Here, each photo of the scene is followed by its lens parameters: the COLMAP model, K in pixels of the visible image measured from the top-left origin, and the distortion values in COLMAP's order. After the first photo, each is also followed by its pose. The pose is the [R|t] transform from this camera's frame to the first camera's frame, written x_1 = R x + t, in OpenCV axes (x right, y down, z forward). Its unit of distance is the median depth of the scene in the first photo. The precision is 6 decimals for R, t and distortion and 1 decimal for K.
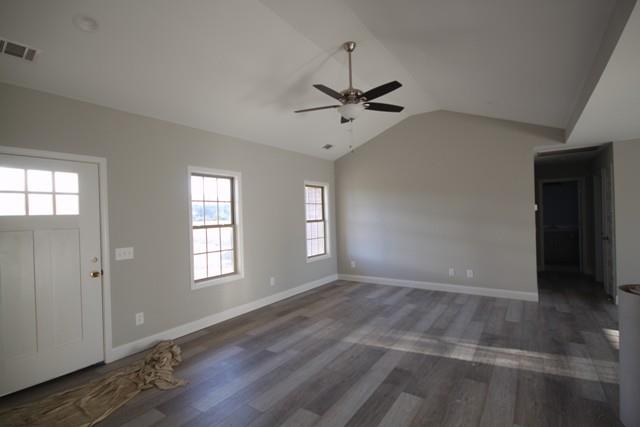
lens RADIAL K [[303.8, 0, 326.2], [0, 303.8, 216.0], [0, 0, 1]] dist [-0.000003, -0.000114]
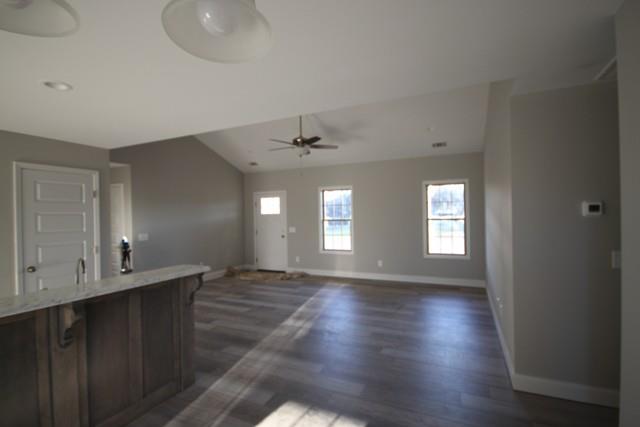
lens RADIAL K [[303.8, 0, 326.2], [0, 303.8, 216.0], [0, 0, 1]] dist [-0.000003, -0.000114]
pose [[0.161639, 0.030722, -0.986372, 1.345861], [0.008167, 0.999439, 0.032468, -0.045658], [0.986816, -0.013304, 0.161298, 0.700250]]
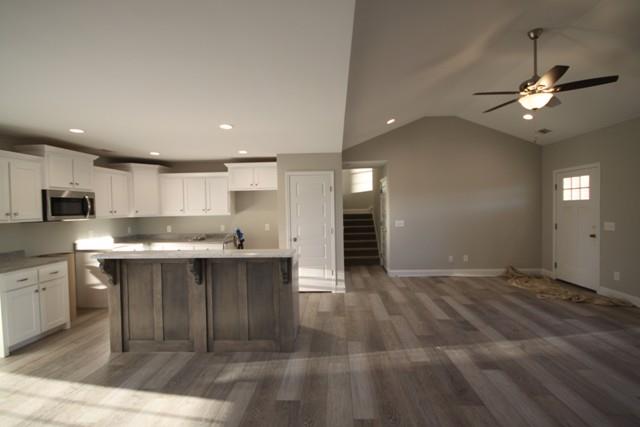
lens RADIAL K [[303.8, 0, 326.2], [0, 303.8, 216.0], [0, 0, 1]] dist [-0.000003, -0.000114]
pose [[-0.848926, 0.057735, -0.525349, 0.968081], [0.040072, 0.998185, 0.044945, -0.033833], [0.526991, 0.017103, -0.849699, 1.201862]]
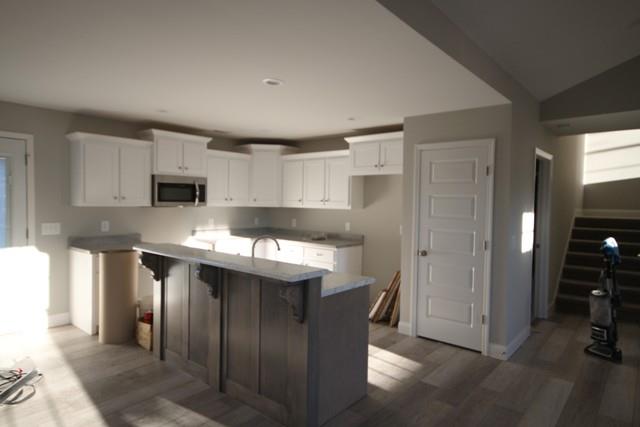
lens RADIAL K [[397.0, 0, 320.0], [0, 397.0, 213.5], [0, 0, 1]] dist [0.003042, 0.000975]
pose [[-0.993994, 0.005981, 0.109271, 0.570481], [0.009596, 0.999423, 0.032588, -0.023546], [-0.109013, 0.033441, -0.993478, 1.105457]]
